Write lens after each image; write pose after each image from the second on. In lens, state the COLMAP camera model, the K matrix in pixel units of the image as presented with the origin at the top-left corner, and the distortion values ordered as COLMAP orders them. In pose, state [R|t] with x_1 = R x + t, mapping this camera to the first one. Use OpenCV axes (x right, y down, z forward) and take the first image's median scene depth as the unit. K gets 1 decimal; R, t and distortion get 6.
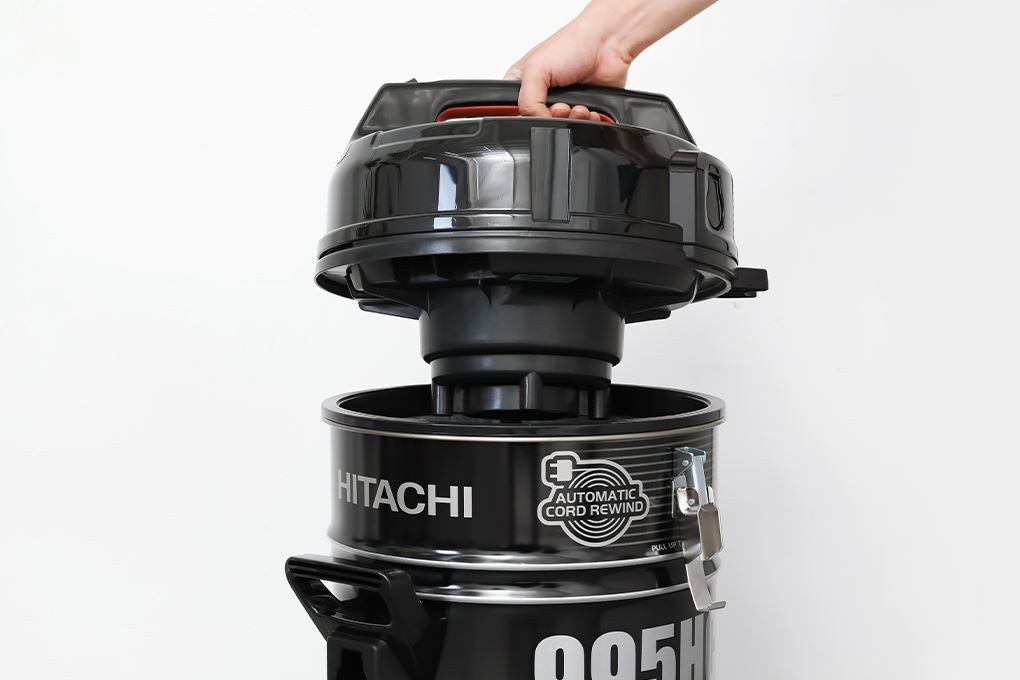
lens RADIAL K [[2085.8, 0, 511.4], [0, 2085.8, 349.3], [0, 0, 1]] dist [0.221196, 0.000000]
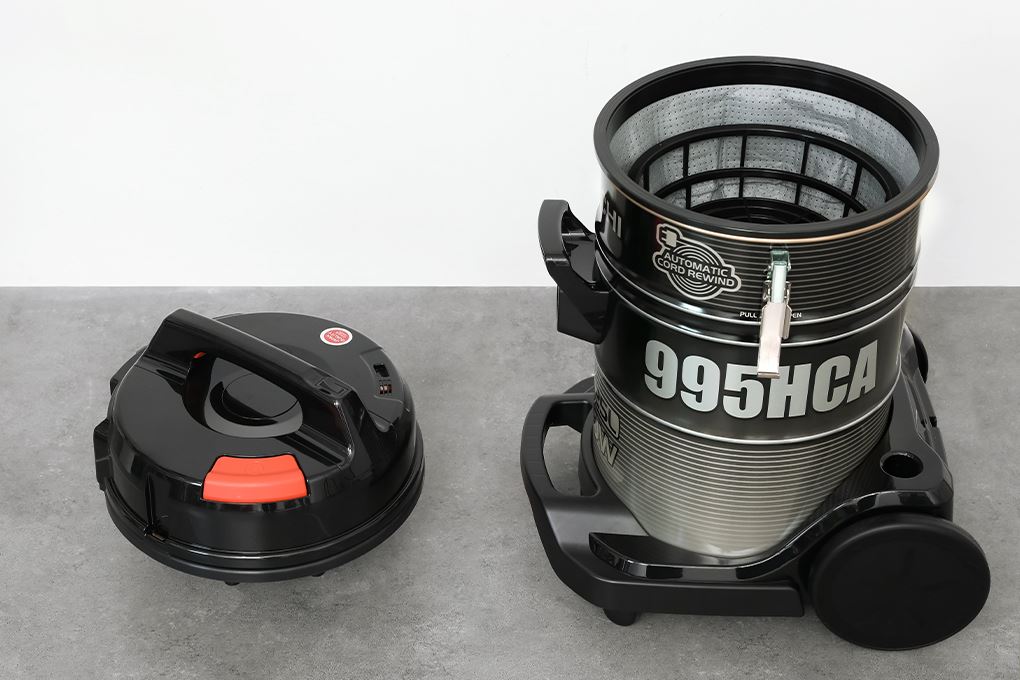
lens RADIAL K [[2085.8, 0, 510.4], [0, 2085.8, 338.1], [0, 0, 1]] dist [0.221196, 0.000000]
pose [[0.668307, 0.447933, -0.593904, 0.732906], [-0.088999, 0.840793, 0.533991, -0.554180], [0.738542, -0.304013, 0.601773, 0.144830]]
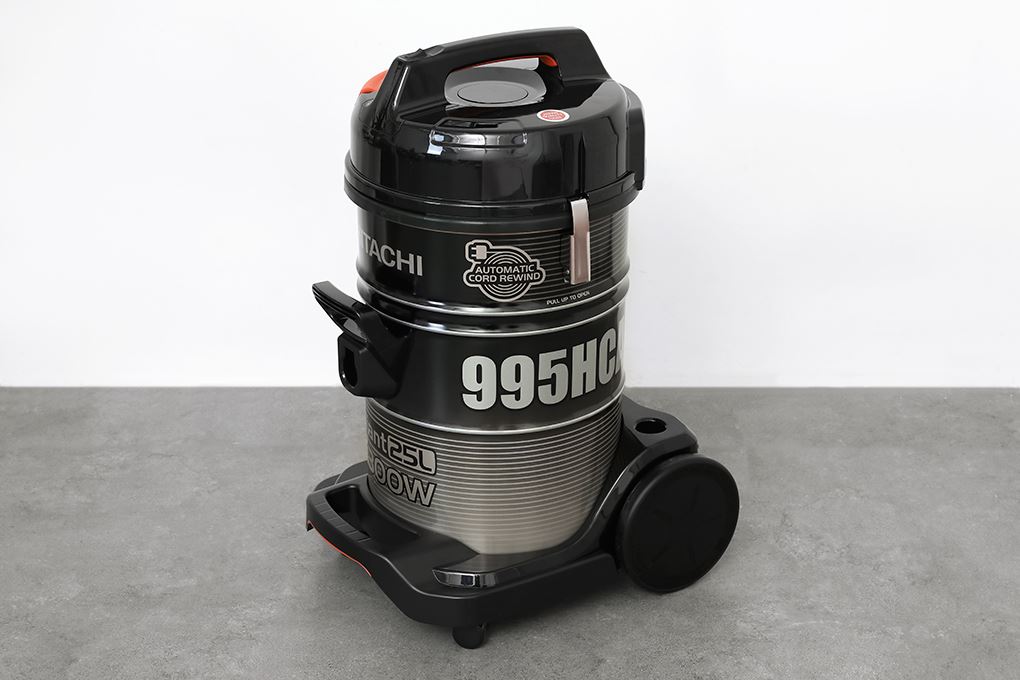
lens RADIAL K [[2085.8, 0, 509.2], [0, 2085.8, 342.9], [0, 0, 1]] dist [0.221196, 0.000000]
pose [[0.968282, 0.101714, -0.228218, 0.382005], [-0.028102, 0.951927, 0.305034, -0.326209], [0.248273, -0.288946, 0.924592, -0.366892]]
